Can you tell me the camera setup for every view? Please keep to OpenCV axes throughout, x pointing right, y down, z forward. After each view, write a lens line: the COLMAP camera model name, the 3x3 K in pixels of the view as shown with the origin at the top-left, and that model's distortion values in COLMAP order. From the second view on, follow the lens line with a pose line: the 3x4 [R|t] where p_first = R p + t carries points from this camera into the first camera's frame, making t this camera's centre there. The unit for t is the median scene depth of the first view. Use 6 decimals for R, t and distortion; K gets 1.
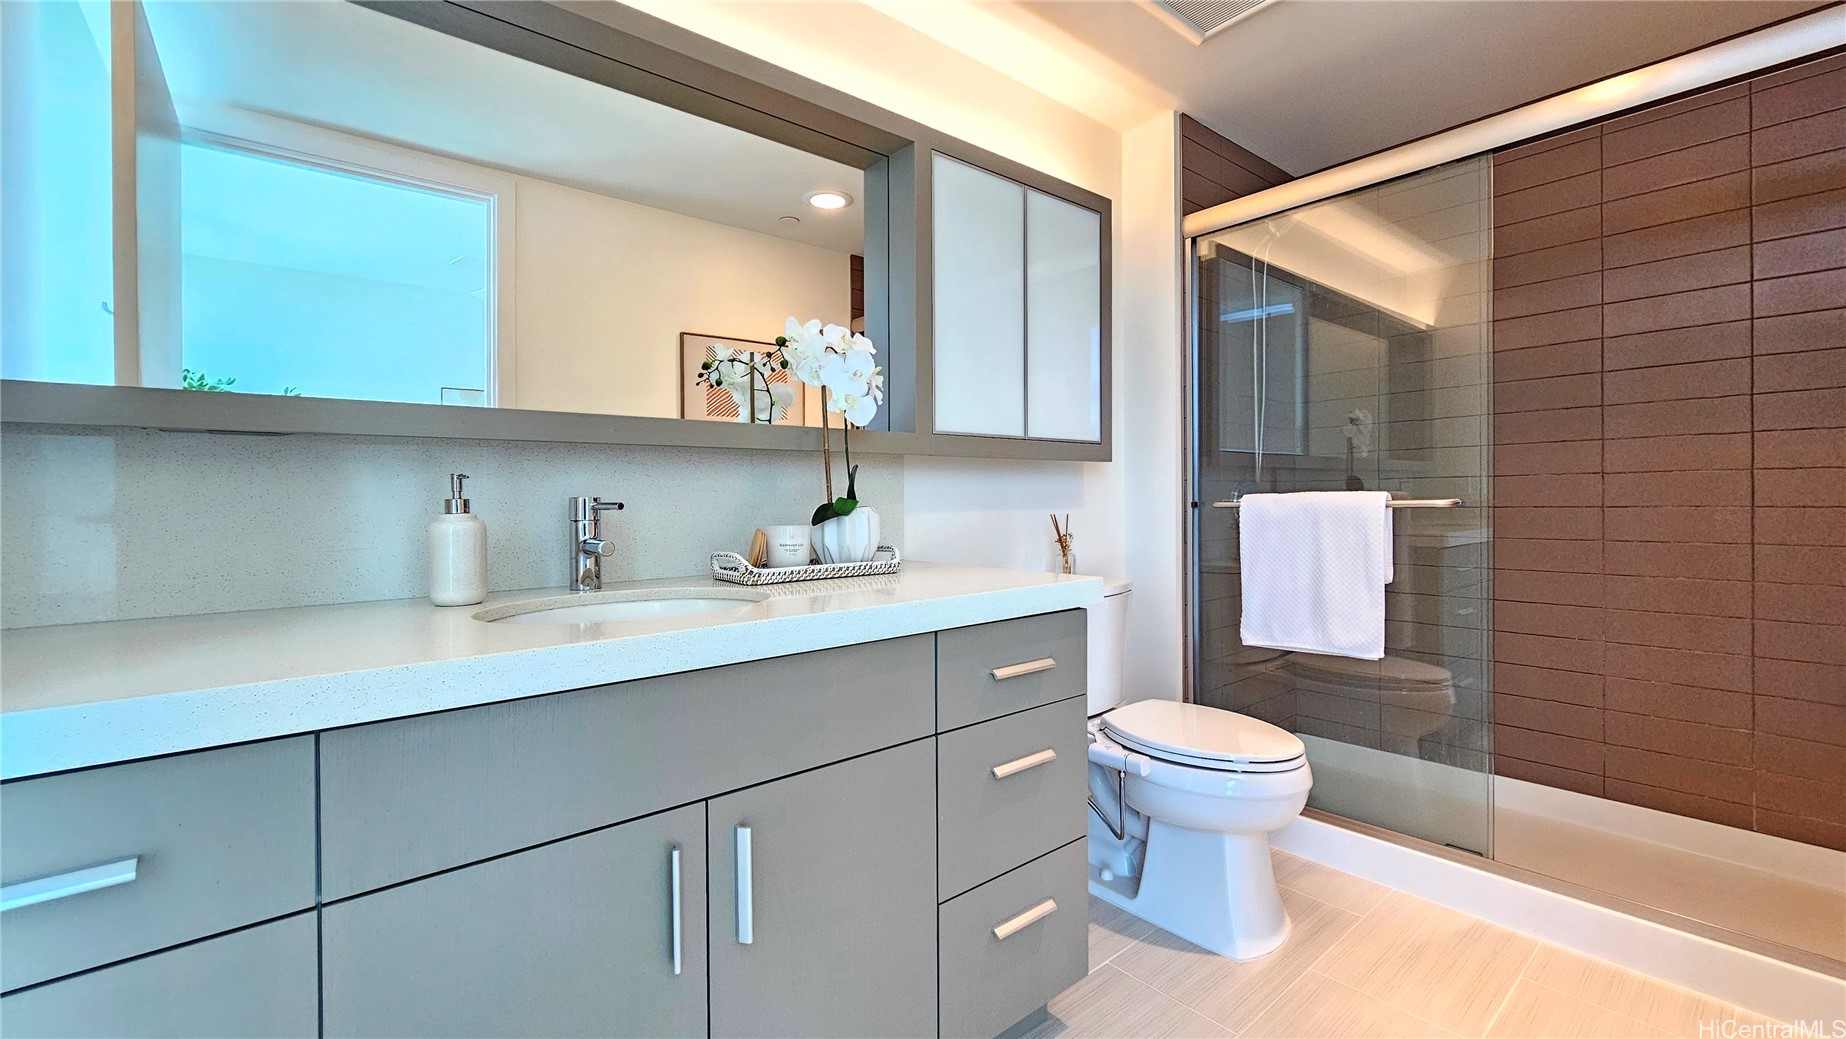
lens RADIAL K [[764.3, 0, 934.7], [0, 764.3, 507.1], [0, 0, 1]] dist [0.001425, 0.000257]
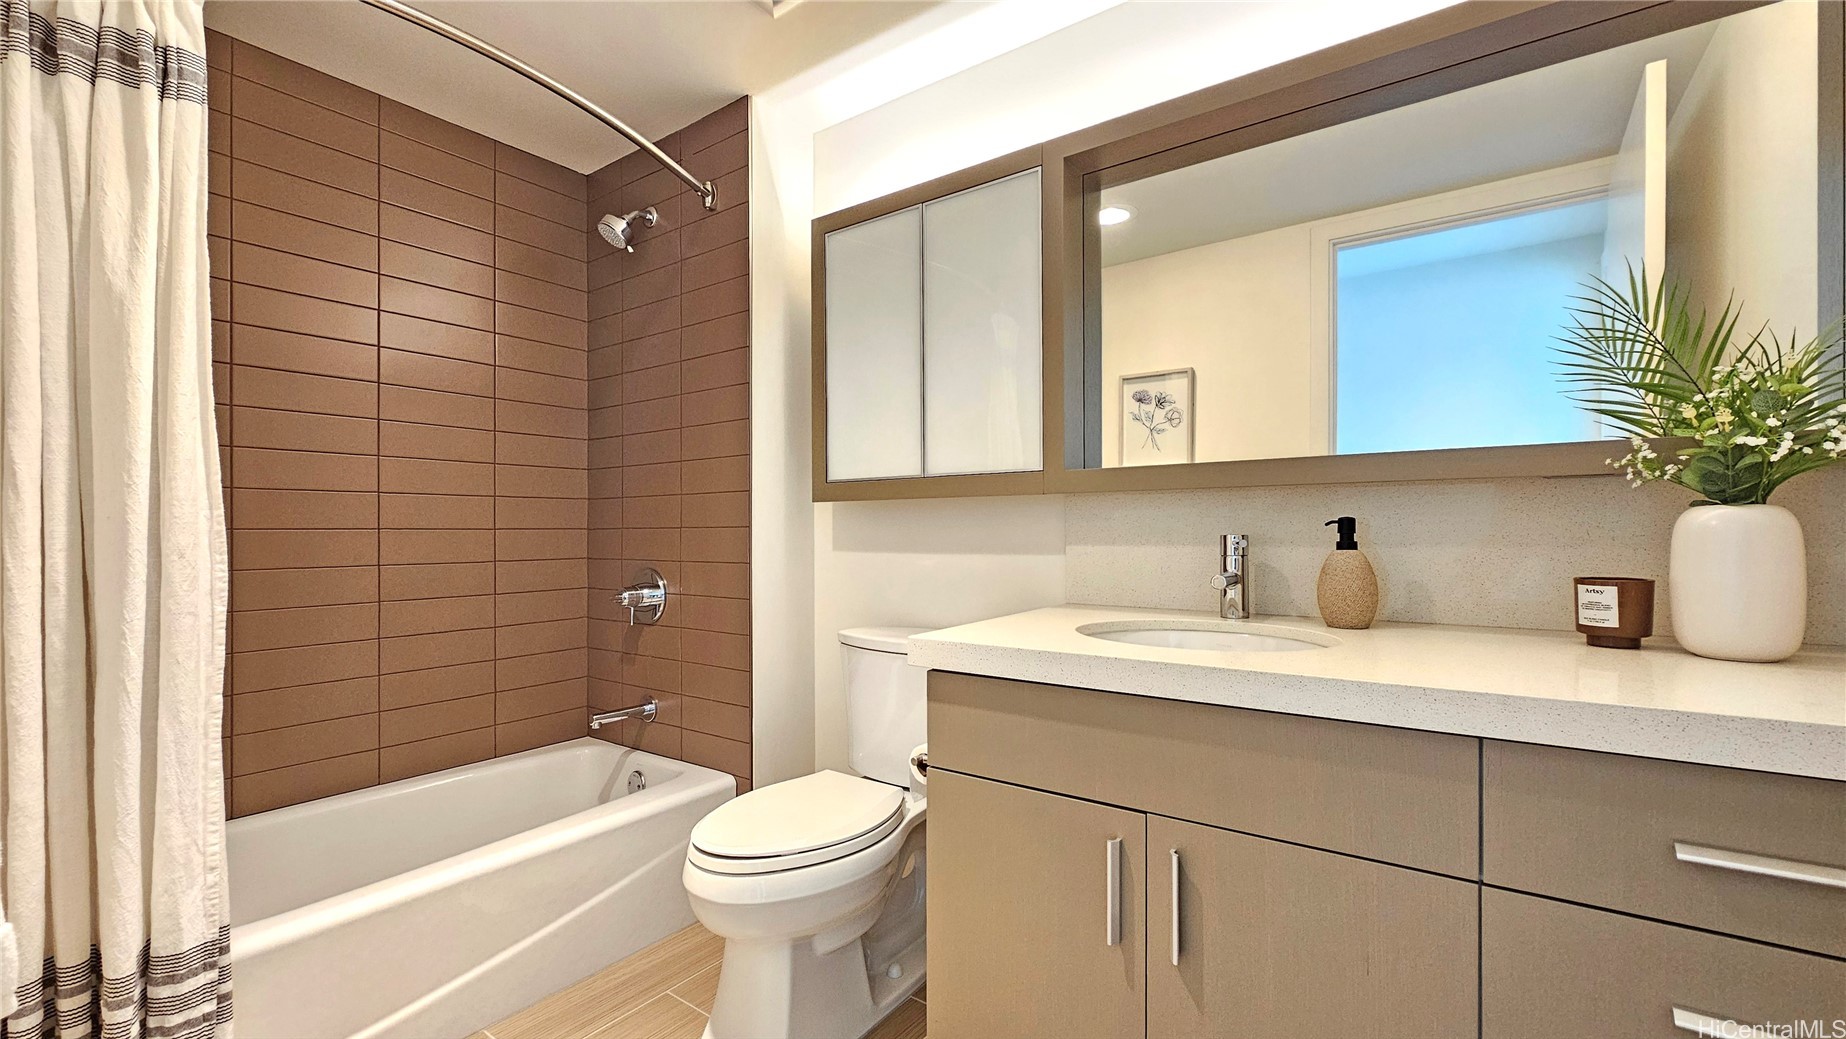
lens RADIAL K [[764.3, 0, 934.7], [0, 764.3, 507.1], [0, 0, 1]] dist [0.001425, 0.000257]
pose [[0.248166, -0.026494, -0.968355, 0.993231], [-0.002805, 0.999602, -0.028068, -0.028014], [0.968714, 0.009682, 0.247993, 0.776898]]
